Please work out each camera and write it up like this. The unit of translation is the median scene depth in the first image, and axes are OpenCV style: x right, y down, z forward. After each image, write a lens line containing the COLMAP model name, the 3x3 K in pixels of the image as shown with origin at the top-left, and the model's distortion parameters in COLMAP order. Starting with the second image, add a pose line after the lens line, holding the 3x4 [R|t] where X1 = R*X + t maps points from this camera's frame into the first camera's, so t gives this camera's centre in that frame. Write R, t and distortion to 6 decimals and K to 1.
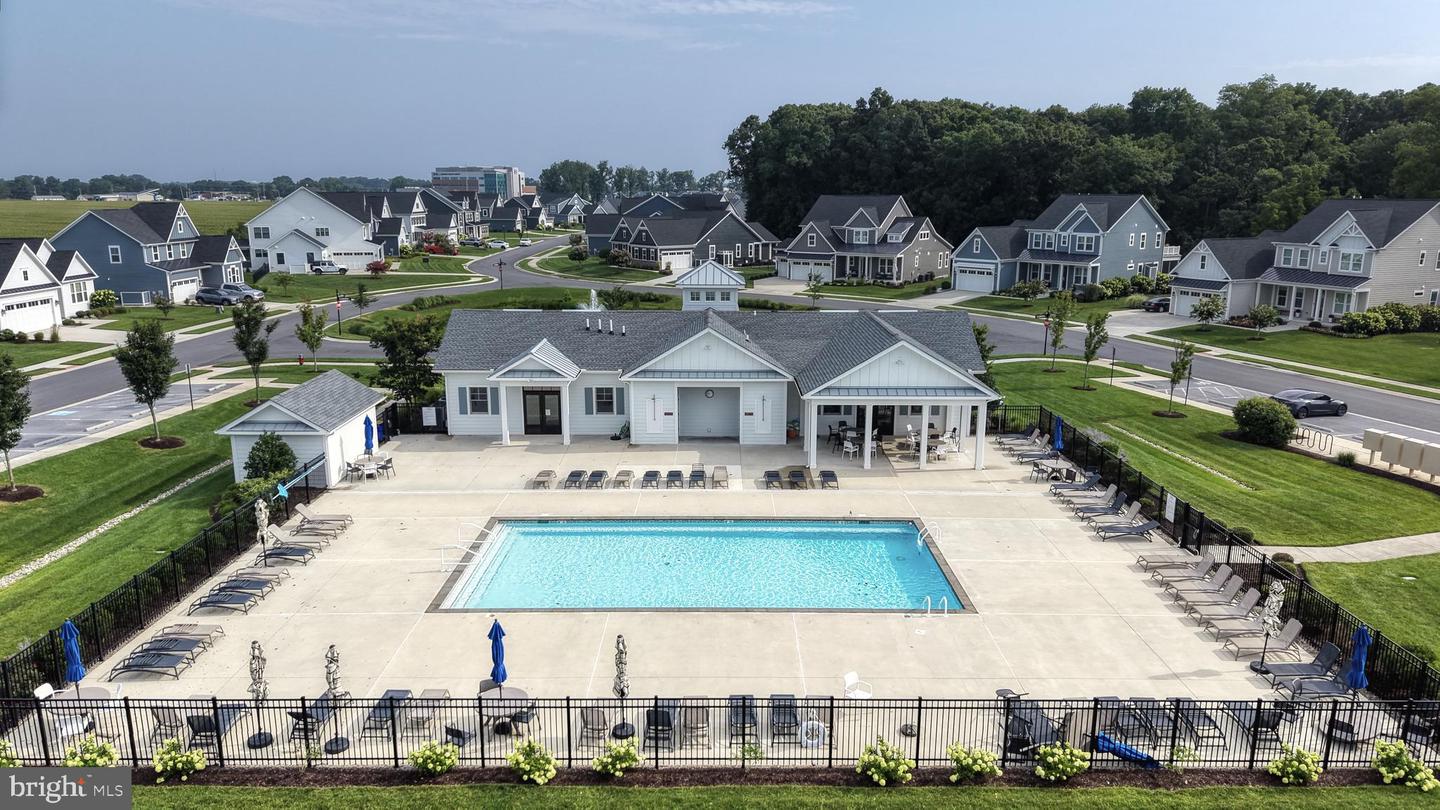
lens RADIAL K [[964.2, 0, 717.7], [0, 964.2, 397.8], [0, 0, 1]] dist [-0.016944, -0.006705]
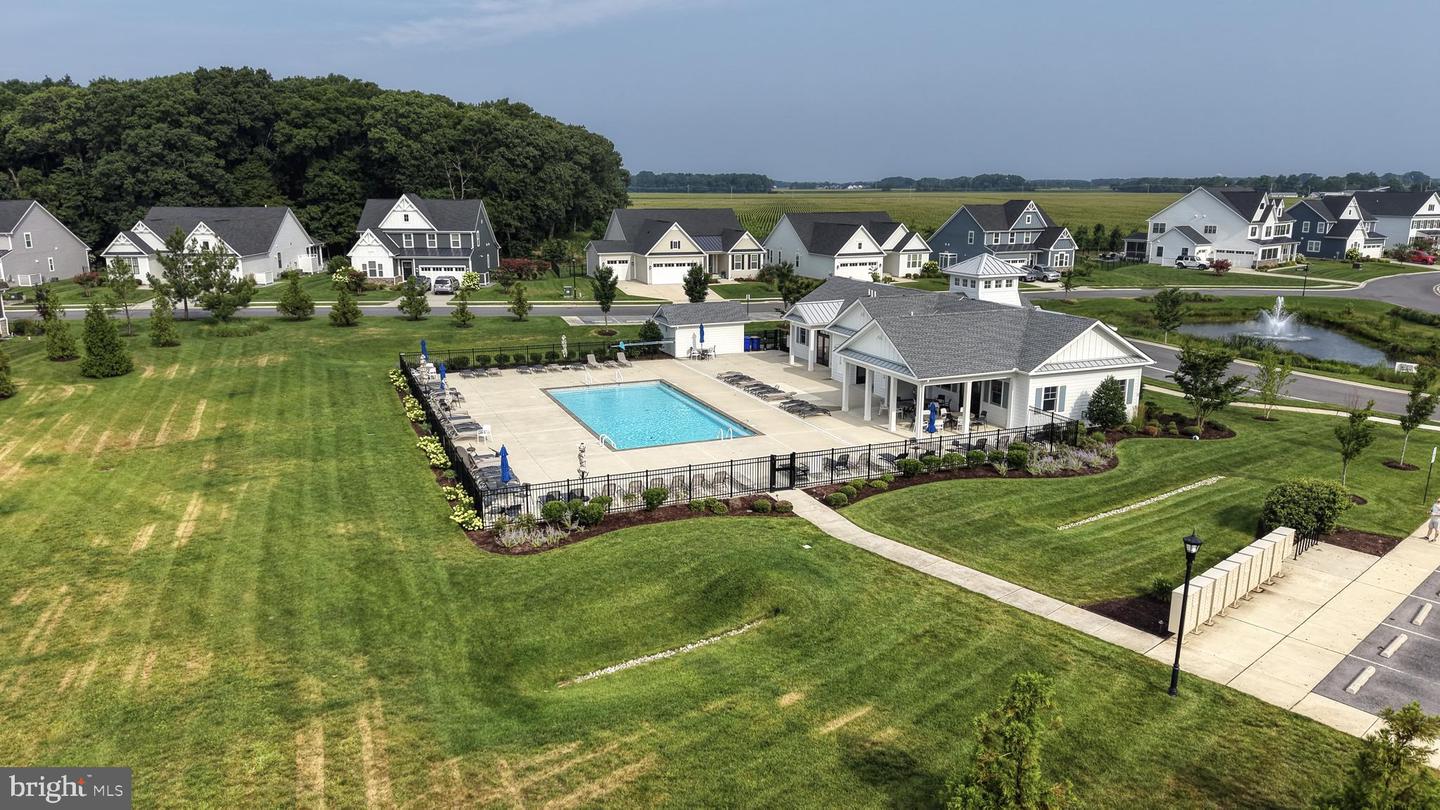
lens RADIAL K [[964.2, 0, 717.1], [0, 964.2, 409.1], [0, 0, 1]] dist [-0.016944, -0.006705]
pose [[0.370963, 0.202781, -0.906237, 0.525076], [-0.188224, 0.972031, 0.140455, -0.034520], [0.909372, 0.118472, 0.398756, 0.138502]]
